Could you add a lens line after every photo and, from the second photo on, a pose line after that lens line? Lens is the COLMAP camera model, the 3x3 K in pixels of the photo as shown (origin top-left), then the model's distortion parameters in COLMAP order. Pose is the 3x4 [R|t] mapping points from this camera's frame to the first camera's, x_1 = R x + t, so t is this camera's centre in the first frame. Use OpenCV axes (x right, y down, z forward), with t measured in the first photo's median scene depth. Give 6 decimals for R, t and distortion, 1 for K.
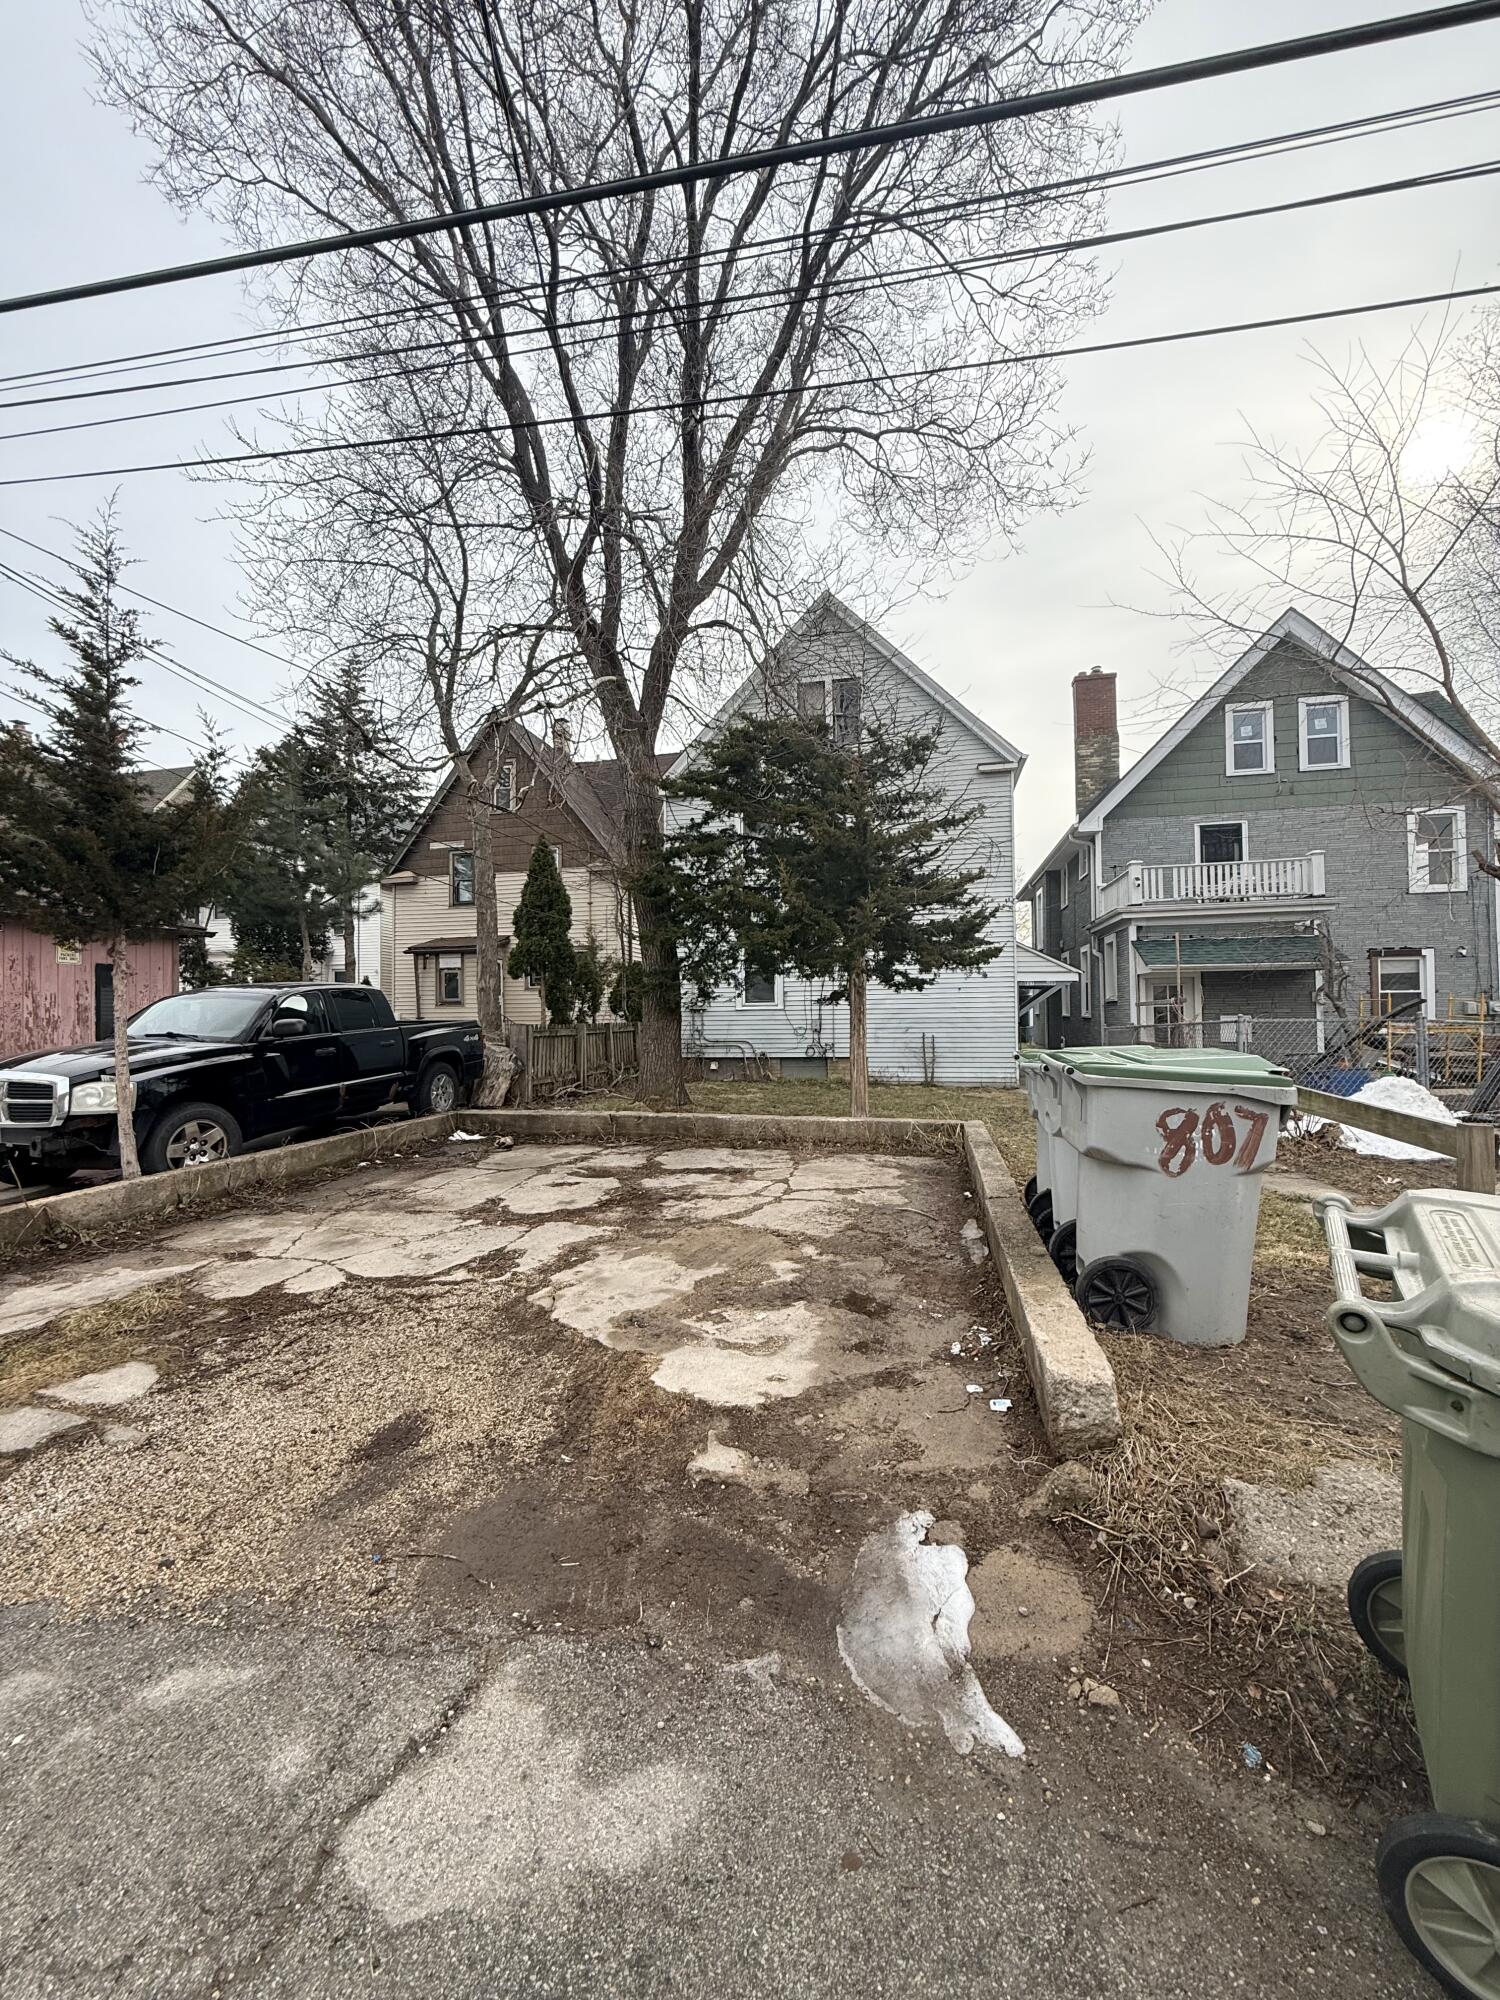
lens RADIAL K [[796.1, 0, 755.4], [0, 796.1, 1001.7], [0, 0, 1]] dist [0.001110, -0.000092]
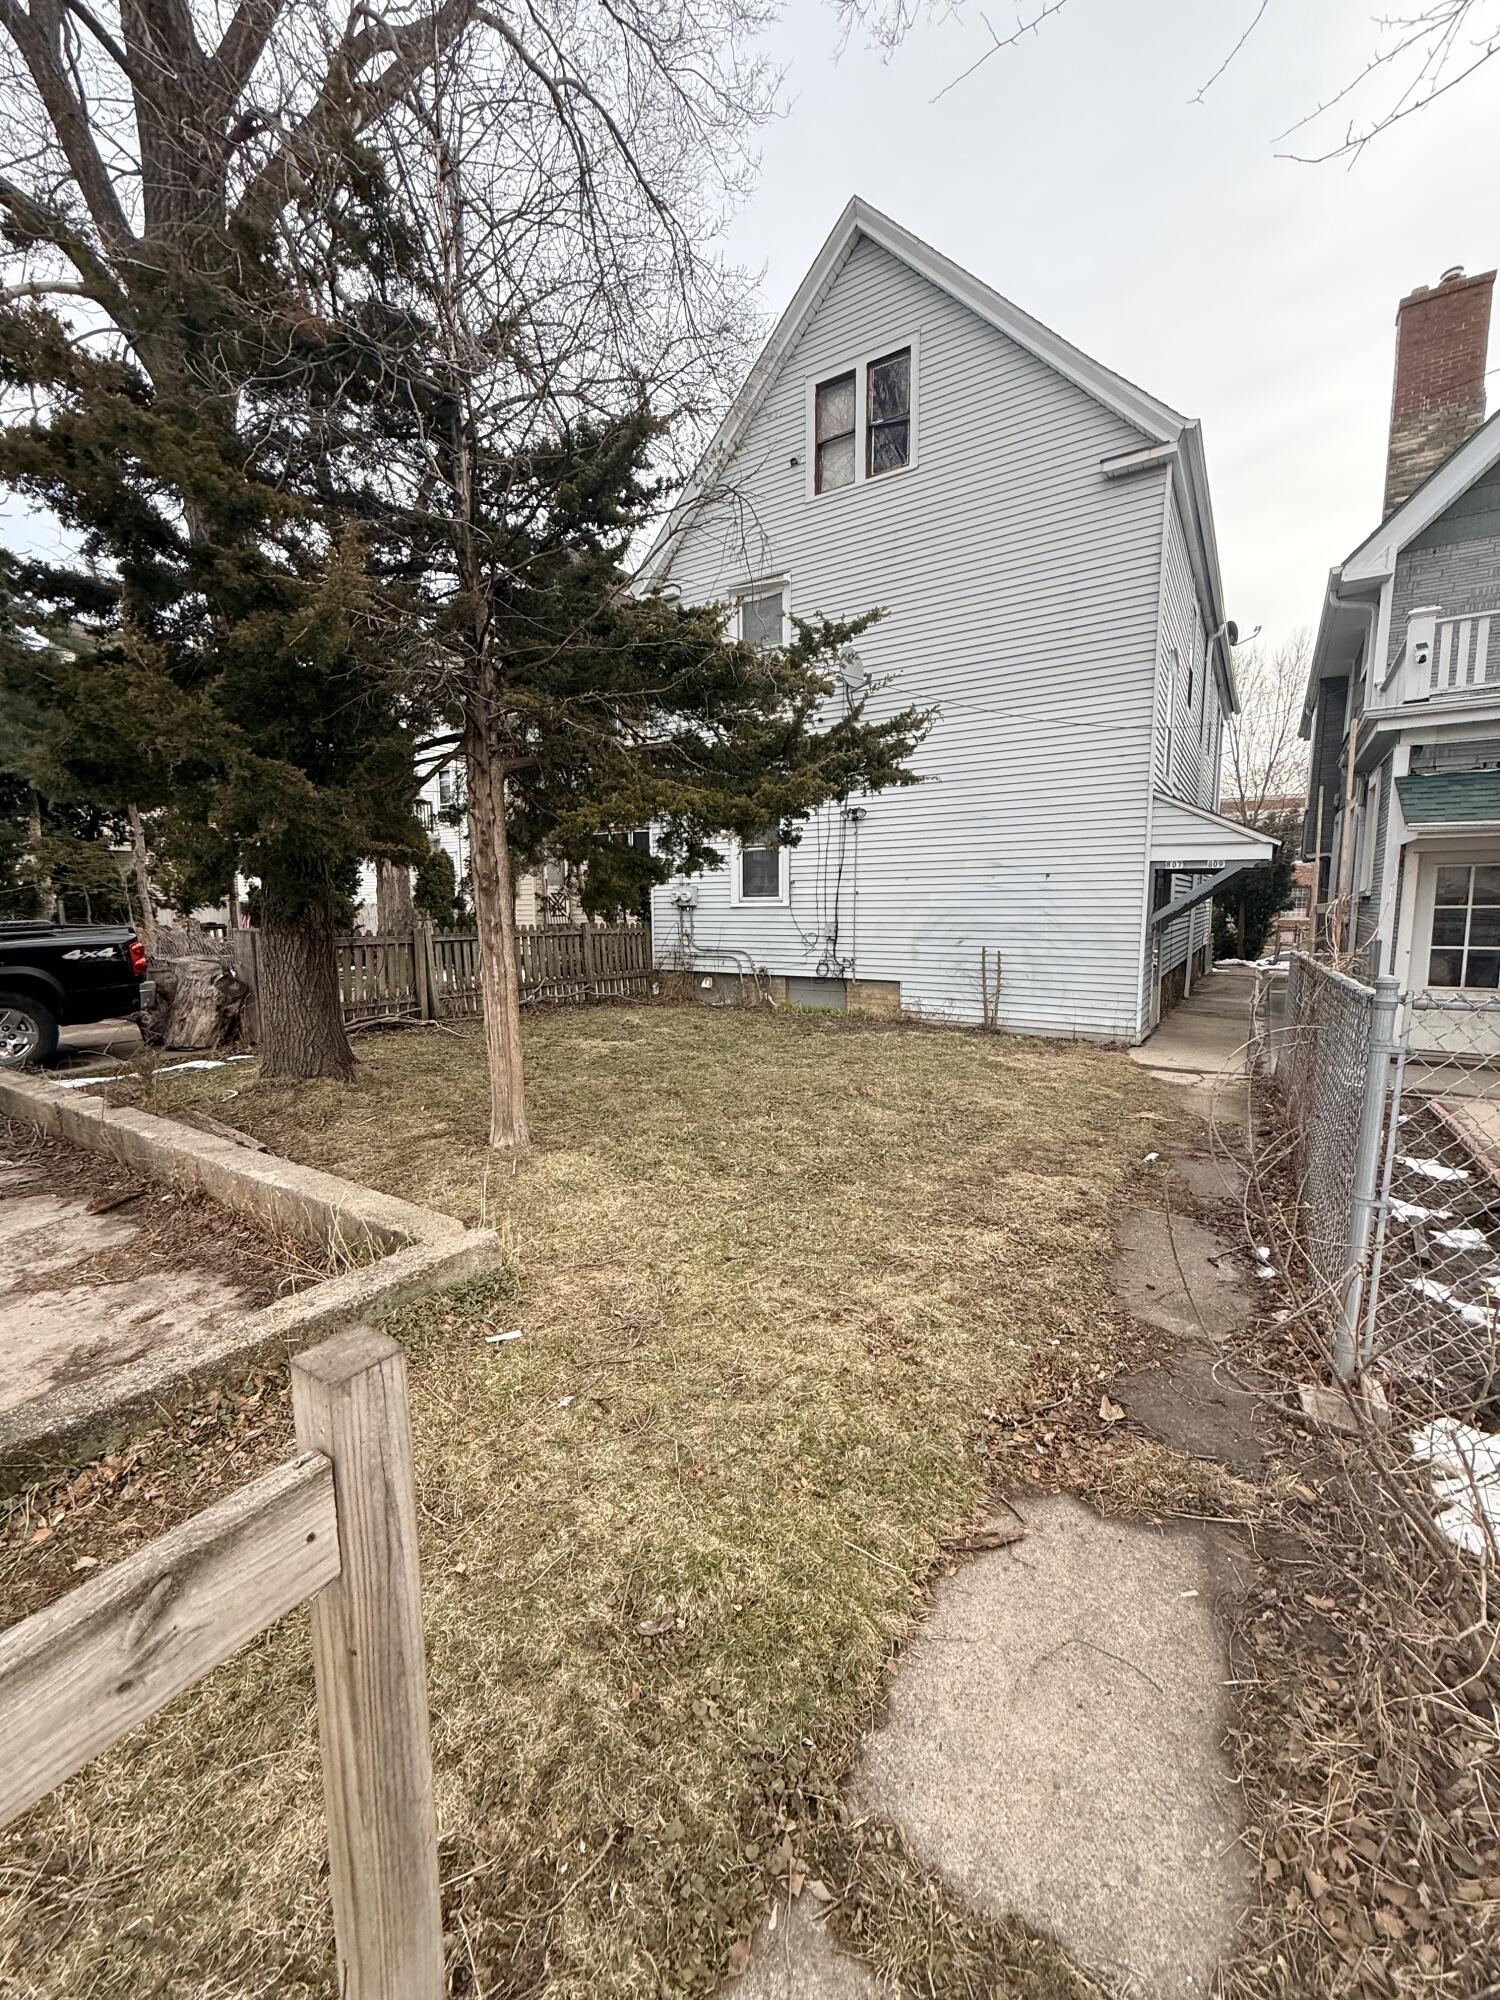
lens RADIAL K [[796.1, 0, 751.8], [0, 796.1, 997.3], [0, 0, 1]] dist [0.001110, -0.000092]
pose [[0.933955, 0.048932, -0.354025, 0.255853], [-0.000827, 0.990876, 0.134775, -0.005715], [0.357390, -0.125582, 0.925474, 0.343684]]
